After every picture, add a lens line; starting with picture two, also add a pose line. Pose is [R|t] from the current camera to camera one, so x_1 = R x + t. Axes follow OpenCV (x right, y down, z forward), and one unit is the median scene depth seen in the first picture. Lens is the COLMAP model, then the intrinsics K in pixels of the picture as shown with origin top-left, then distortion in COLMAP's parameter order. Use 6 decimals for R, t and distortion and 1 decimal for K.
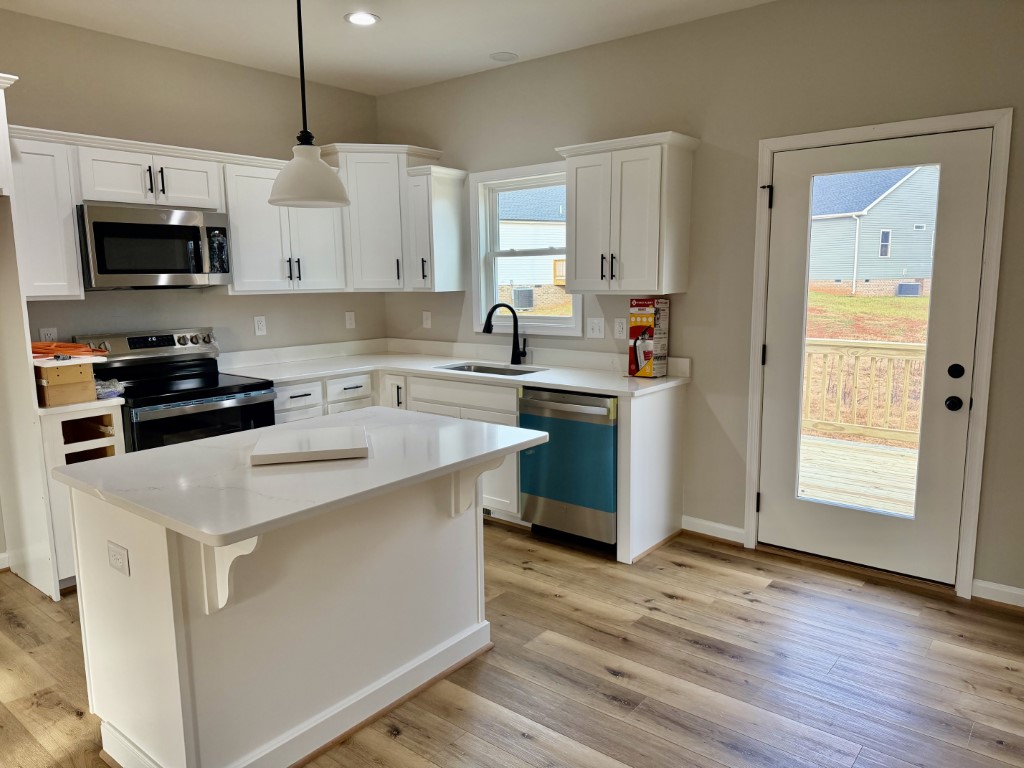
lens RADIAL K [[719.3, 0, 509.7], [0, 719.3, 379.5], [0, 0, 1]] dist [0.054886, -0.045085]
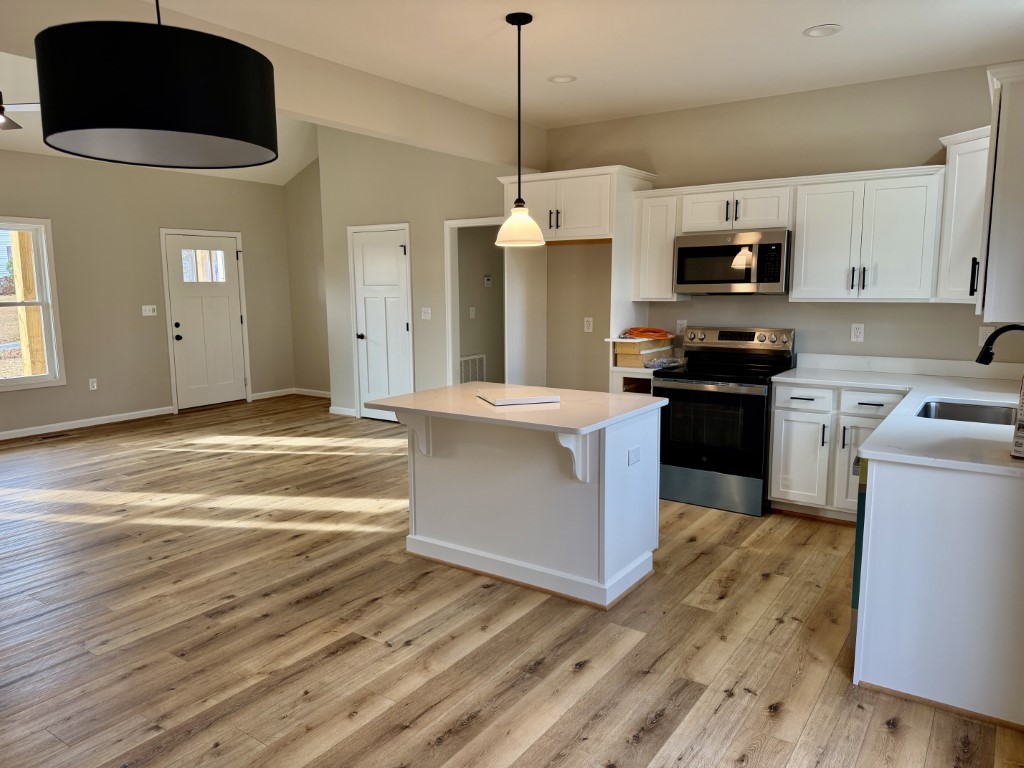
lens RADIAL K [[719.3, 0, 513.6], [0, 719.3, 386.5], [0, 0, 1]] dist [0.054886, -0.045085]
pose [[0.083154, 0.150684, -0.985079, 0.833194], [-0.140264, 0.980431, 0.138133, -0.095729], [0.986616, 0.126685, 0.102662, 0.550182]]
